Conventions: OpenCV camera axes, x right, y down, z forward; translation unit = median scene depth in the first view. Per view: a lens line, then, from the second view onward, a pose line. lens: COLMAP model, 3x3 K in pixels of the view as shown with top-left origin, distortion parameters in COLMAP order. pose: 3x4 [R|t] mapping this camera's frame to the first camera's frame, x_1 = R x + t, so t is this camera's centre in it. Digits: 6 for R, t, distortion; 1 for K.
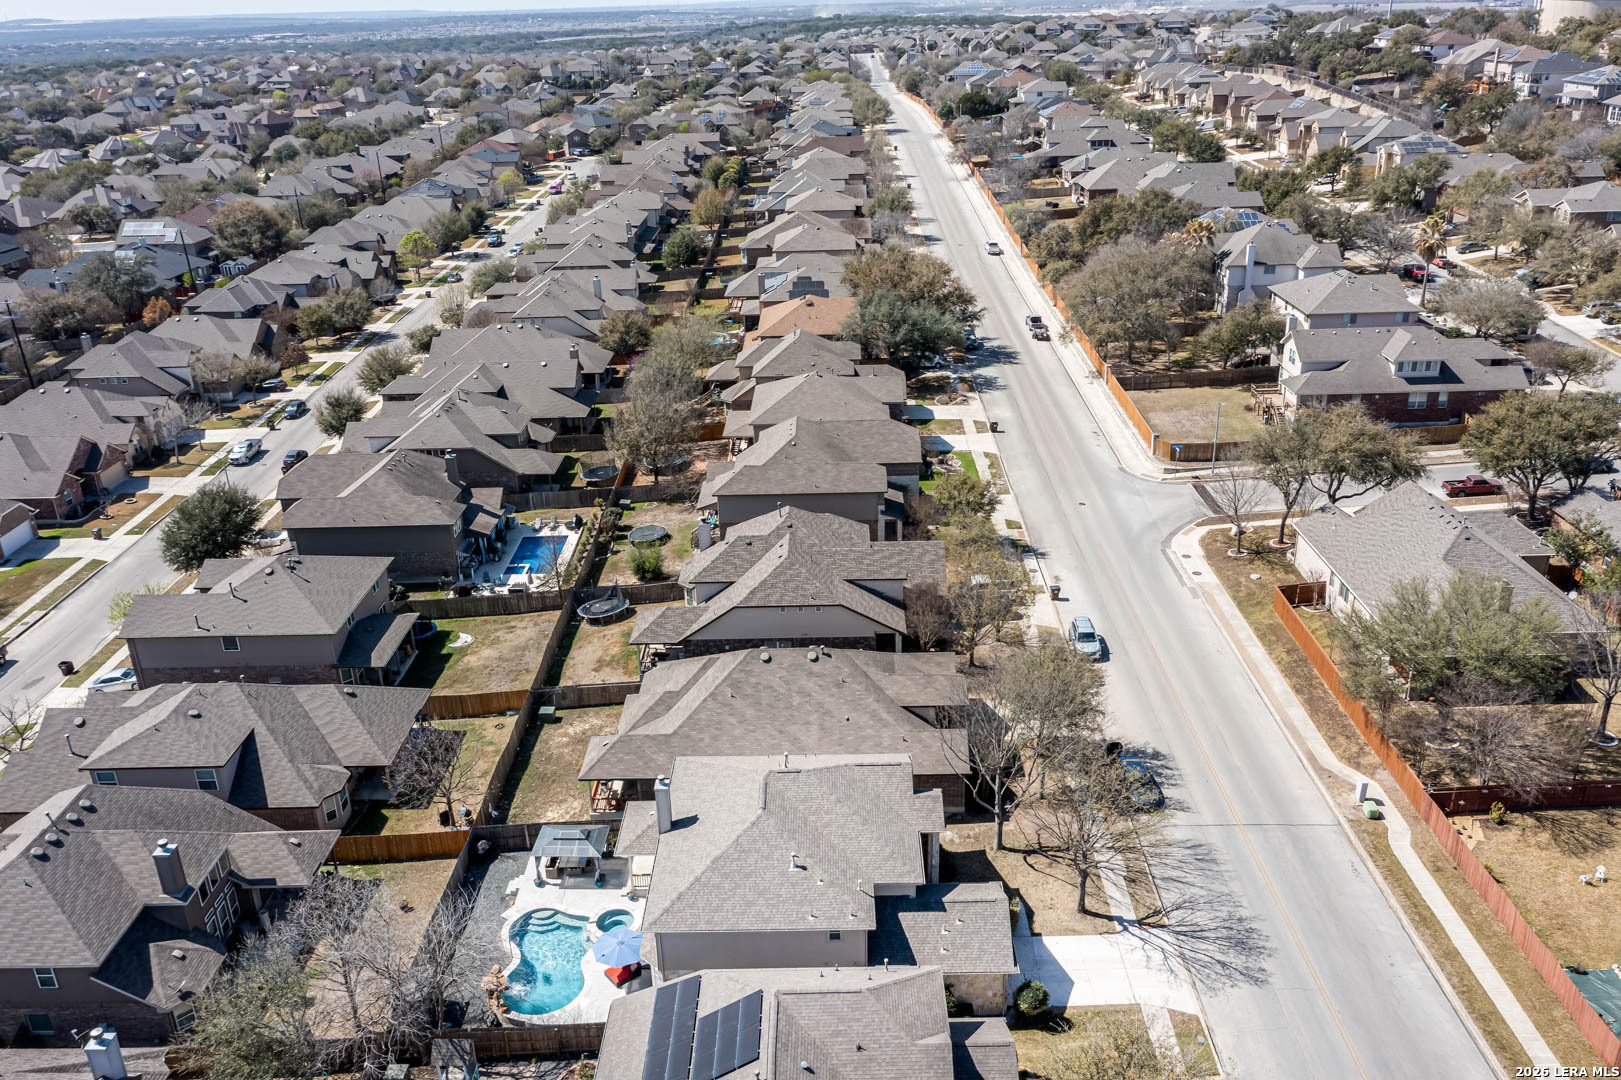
lens RADIAL K [[1281.5, 0, 810.5], [0, 1281.5, 540.0], [0, 0, 1]] dist [0.002886, 0.024766]
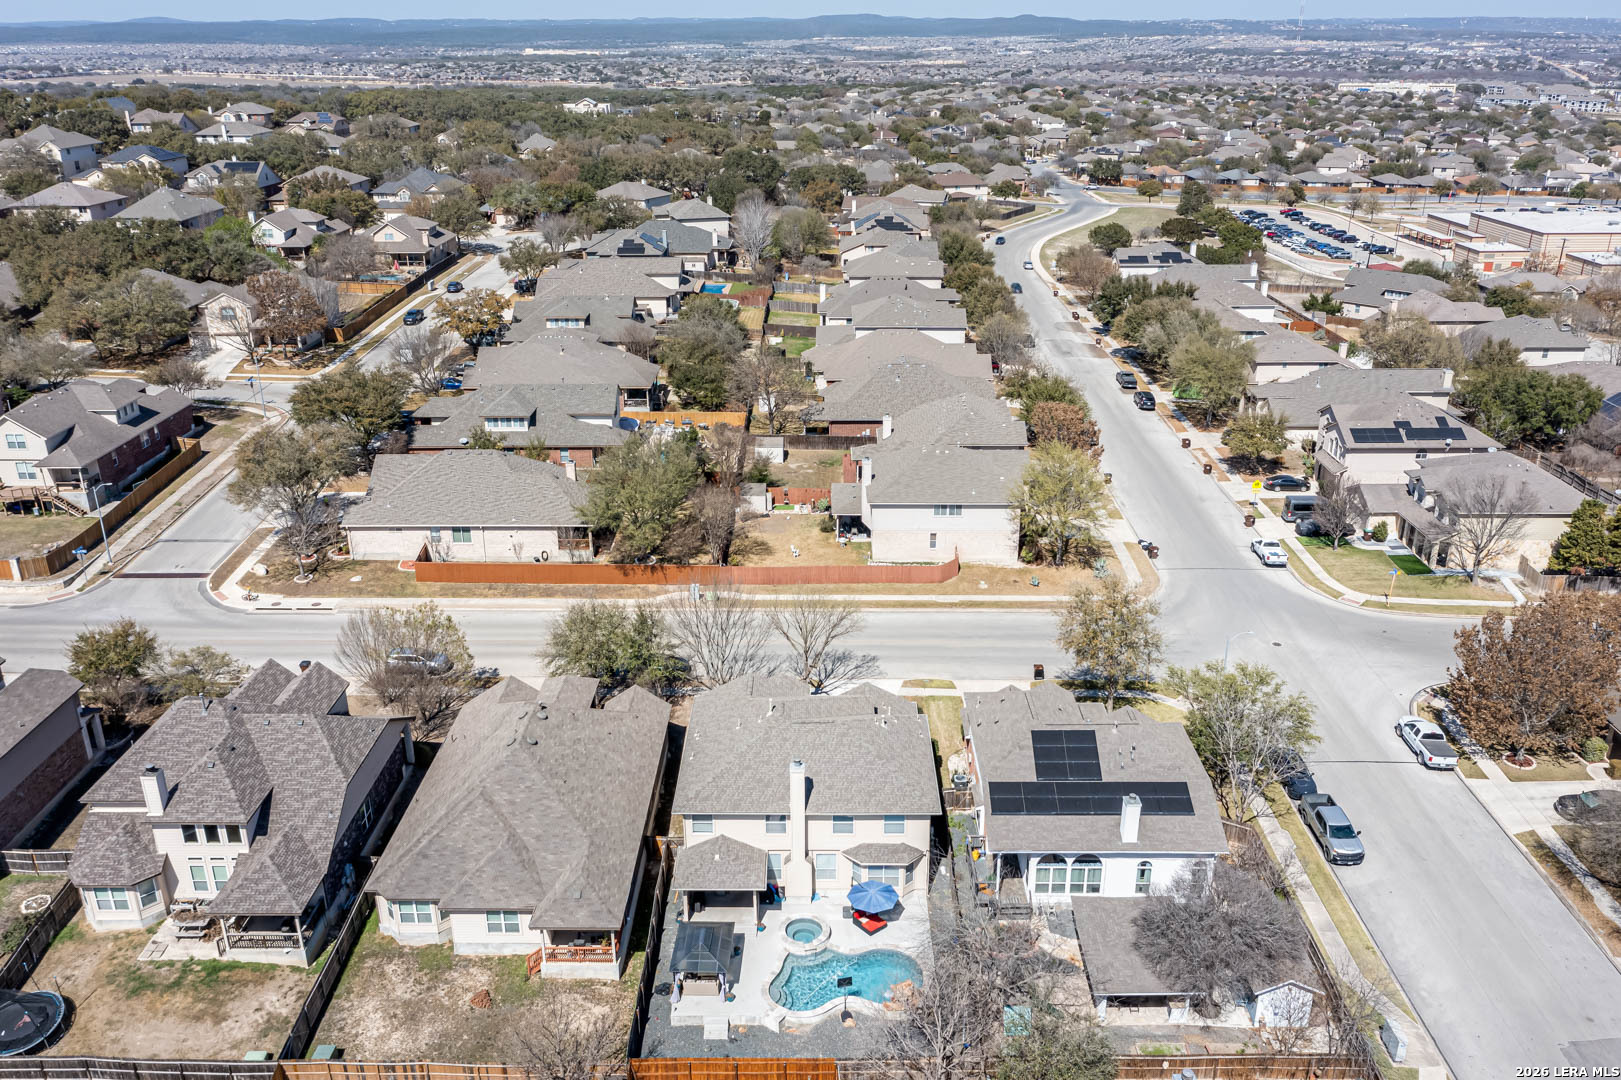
lens RADIAL K [[1284.2, 0, 810.5], [0, 1284.2, 540.0], [0, 0, 1]] dist [-0.000737, 0.038379]
pose [[-0.000291, -0.346268, 0.938136, -0.618025], [0.398888, 0.860230, 0.317637, -0.179265], [-0.917000, 0.374303, 0.137871, 0.456286]]
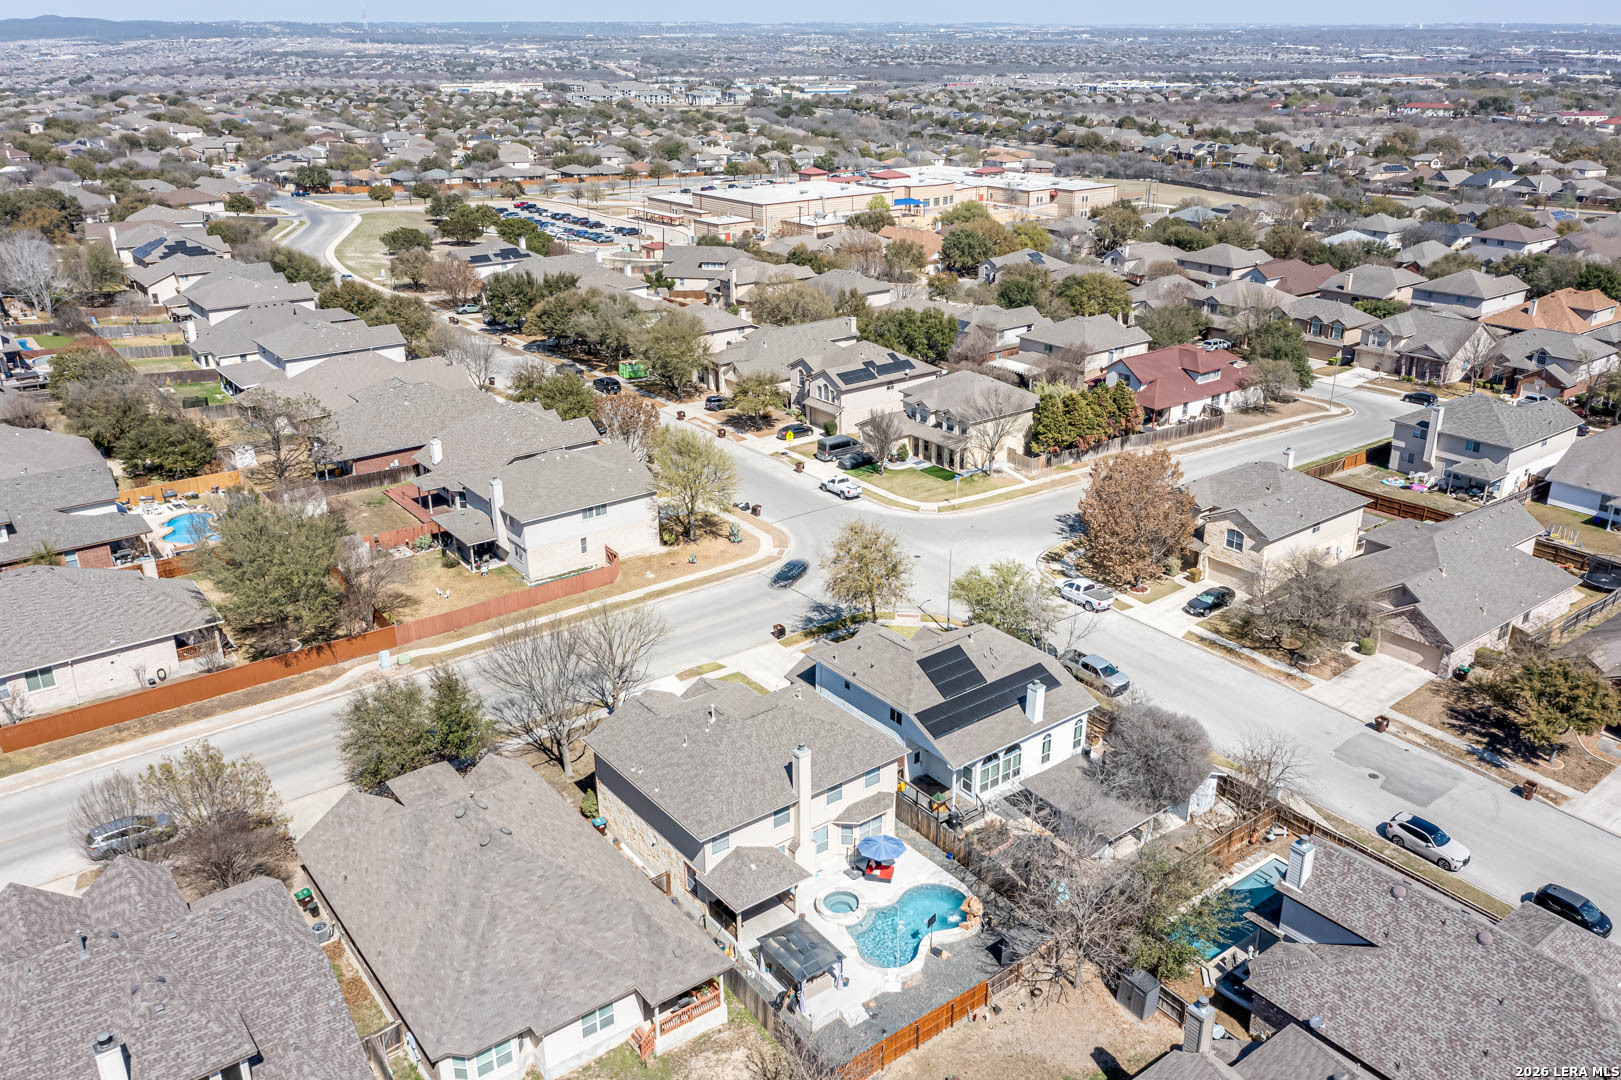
lens RADIAL K [[1284.2, 0, 810.5], [0, 1284.2, 540.0], [0, 0, 1]] dist [-0.000737, 0.038379]
pose [[-0.614139, -0.265565, 0.743175, -0.515450], [0.332247, 0.767166, 0.548697, -0.315168], [-0.715853, 0.583894, -0.382913, 0.769500]]
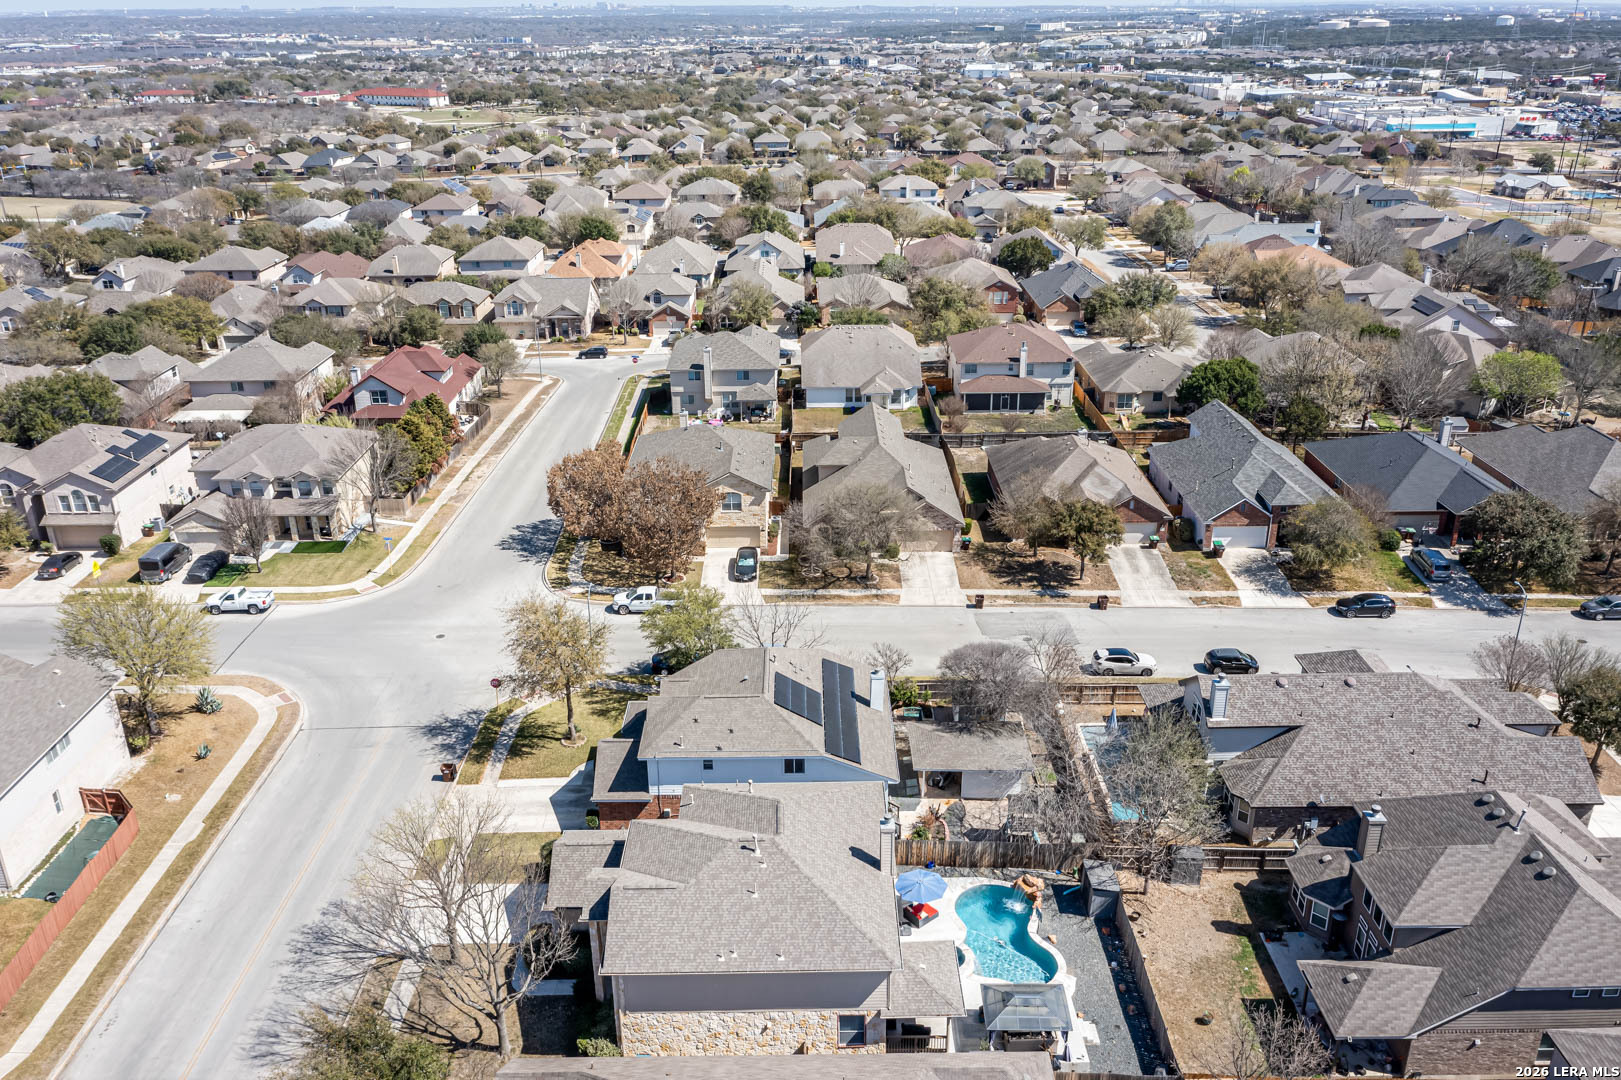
lens RADIAL K [[1284.2, 0, 810.5], [0, 1284.2, 540.0], [0, 0, 1]] dist [-0.000737, 0.038379]
pose [[-0.999172, 0.040668, -0.000932, -0.039532], [0.027513, 0.692498, 0.720895, -0.375388], [0.029962, 0.720273, -0.693044, 0.886353]]
